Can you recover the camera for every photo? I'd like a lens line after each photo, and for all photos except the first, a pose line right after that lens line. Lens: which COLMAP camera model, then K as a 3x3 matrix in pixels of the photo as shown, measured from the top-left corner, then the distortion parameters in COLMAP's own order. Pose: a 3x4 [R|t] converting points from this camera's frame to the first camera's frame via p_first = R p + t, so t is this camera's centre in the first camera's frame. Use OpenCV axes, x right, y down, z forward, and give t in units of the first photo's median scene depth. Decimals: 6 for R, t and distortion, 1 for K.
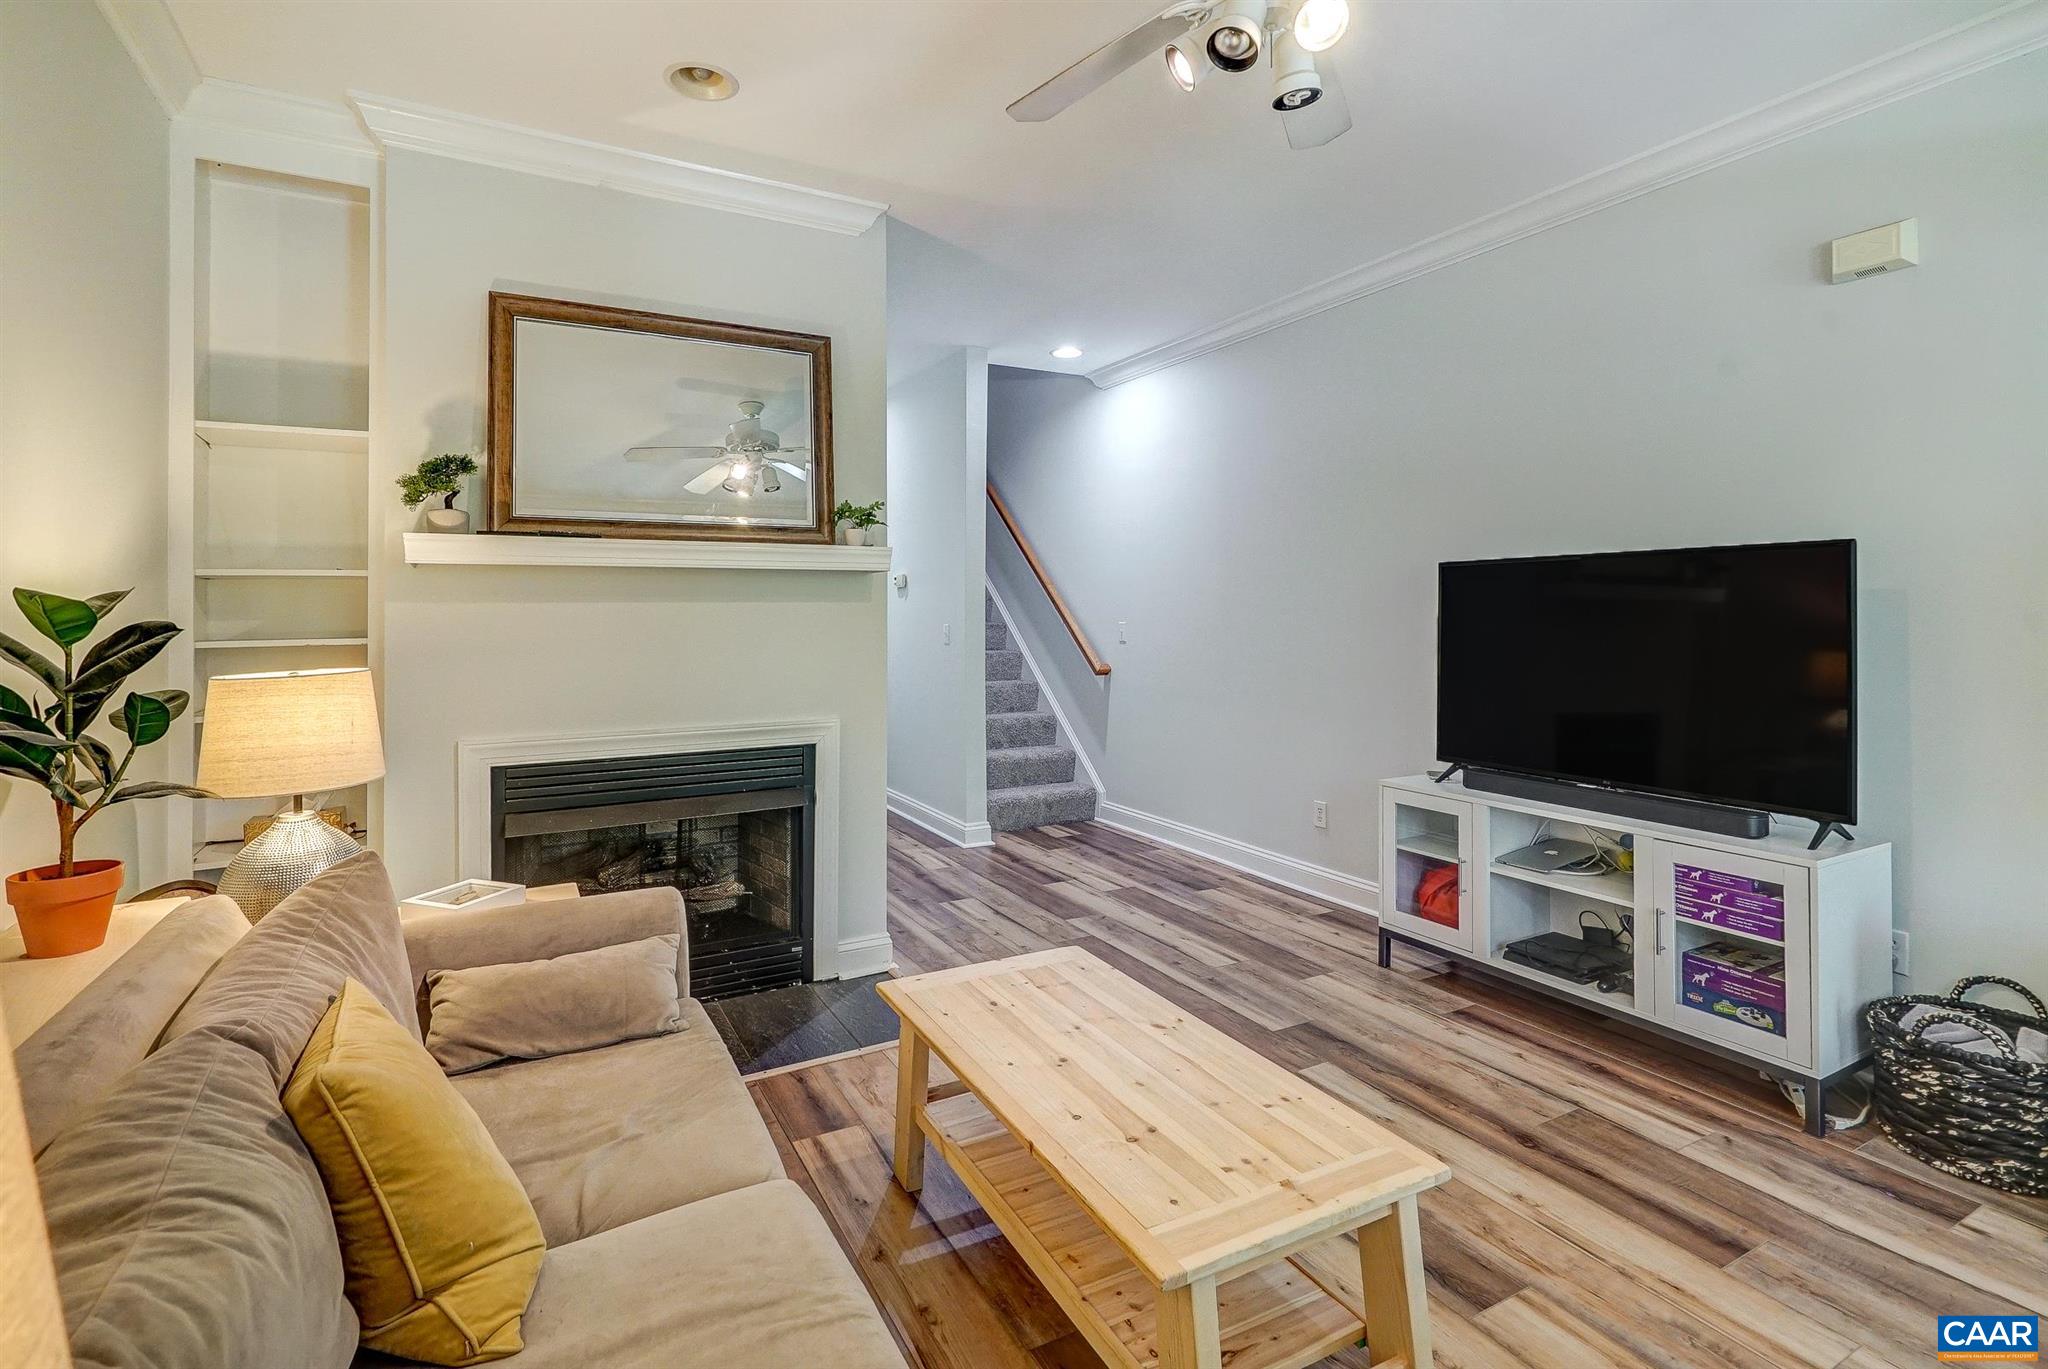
lens RADIAL K [[991.8, 0, 1023.1], [0, 991.8, 616.0], [0, 0, 1]] dist [-0.000275, -0.000175]
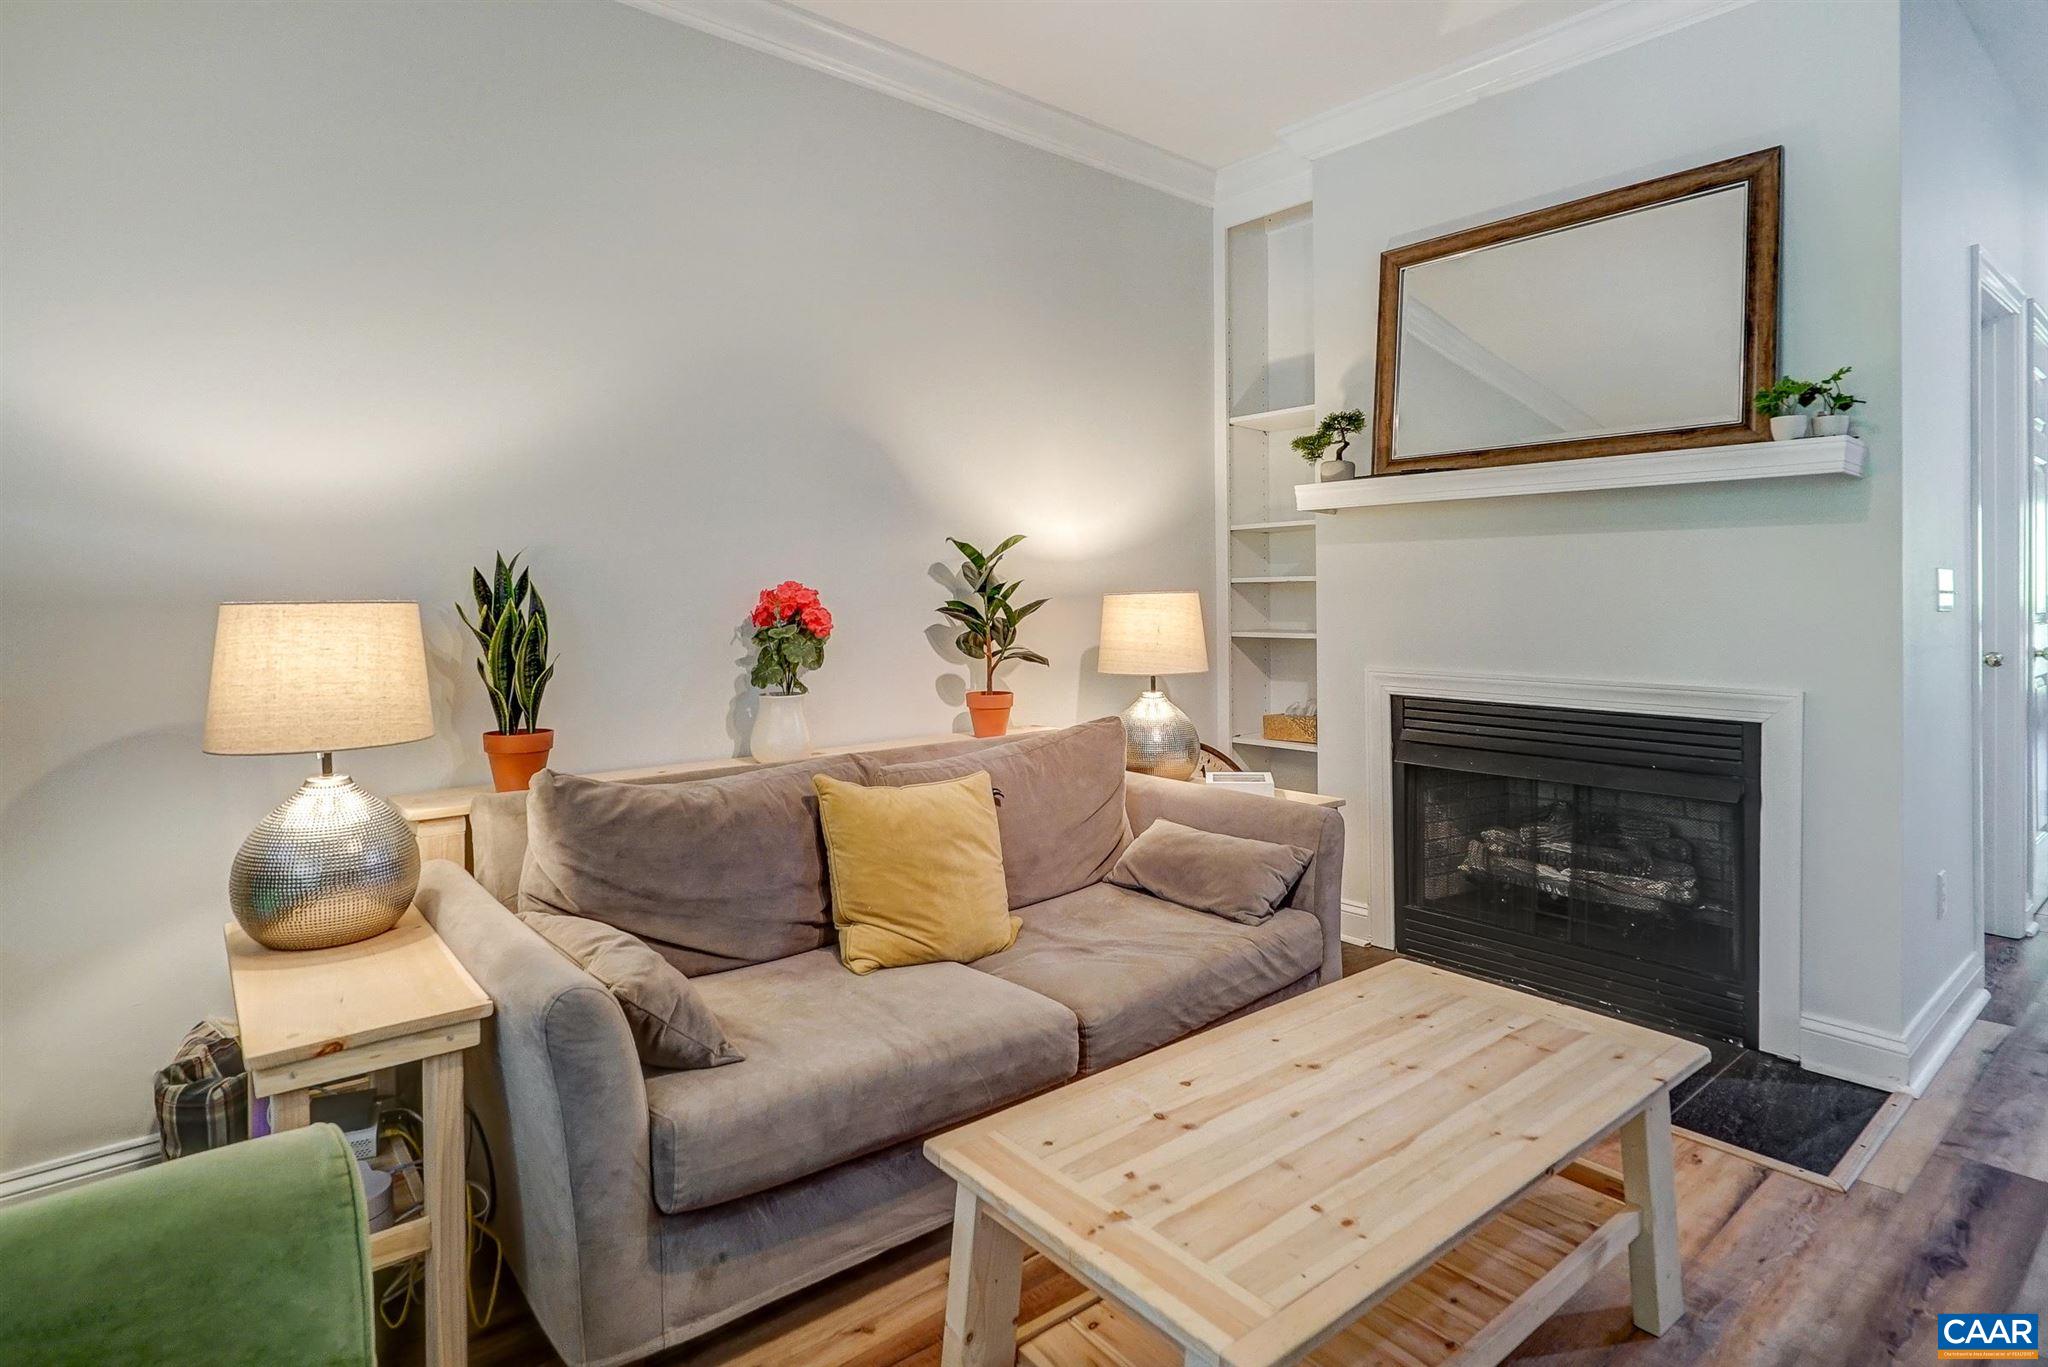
lens RADIAL K [[1068.3, 0, 995.2], [0, 1068.3, 604.0], [0, 0, 1]] dist [0.002799, -0.000511]
pose [[0.182262, 0.014081, -0.983149, 0.531892], [-0.001398, 0.999900, 0.014062, 0.038647], [0.983249, -0.001188, 0.182264, 0.372431]]
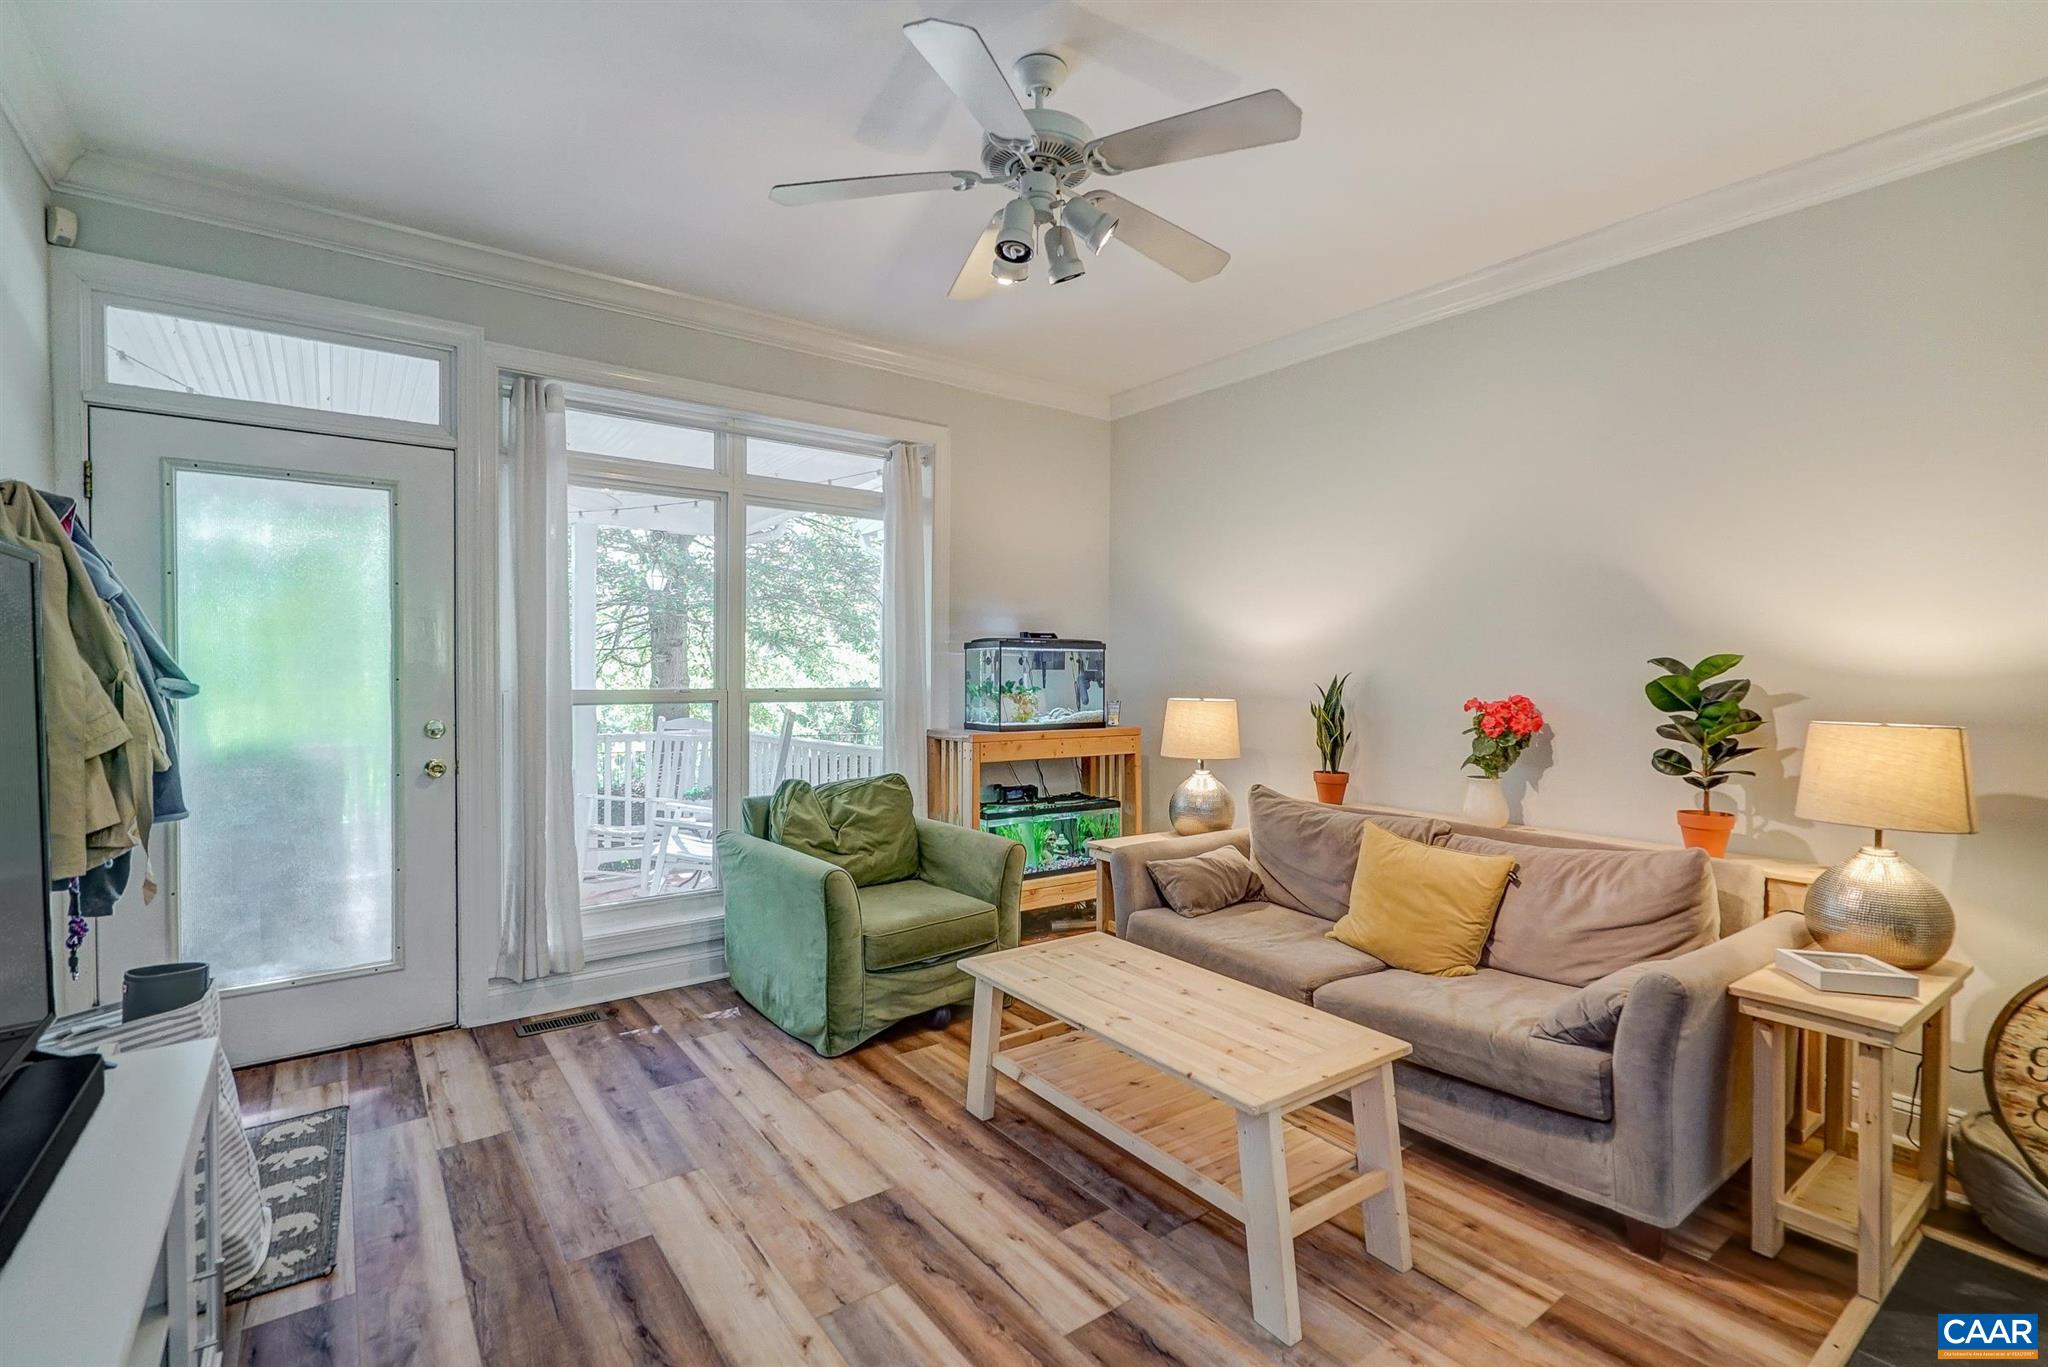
lens RADIAL K [[920.2, 0, 1020.3], [0, 920.2, 635.8], [0, 0, 1]] dist [-0.001615, -0.000187]
pose [[-0.992684, -0.001856, -0.120728, 0.271041], [0.001385, 0.999641, -0.026757, -0.013312], [0.120734, -0.026728, -0.992325, 1.437264]]
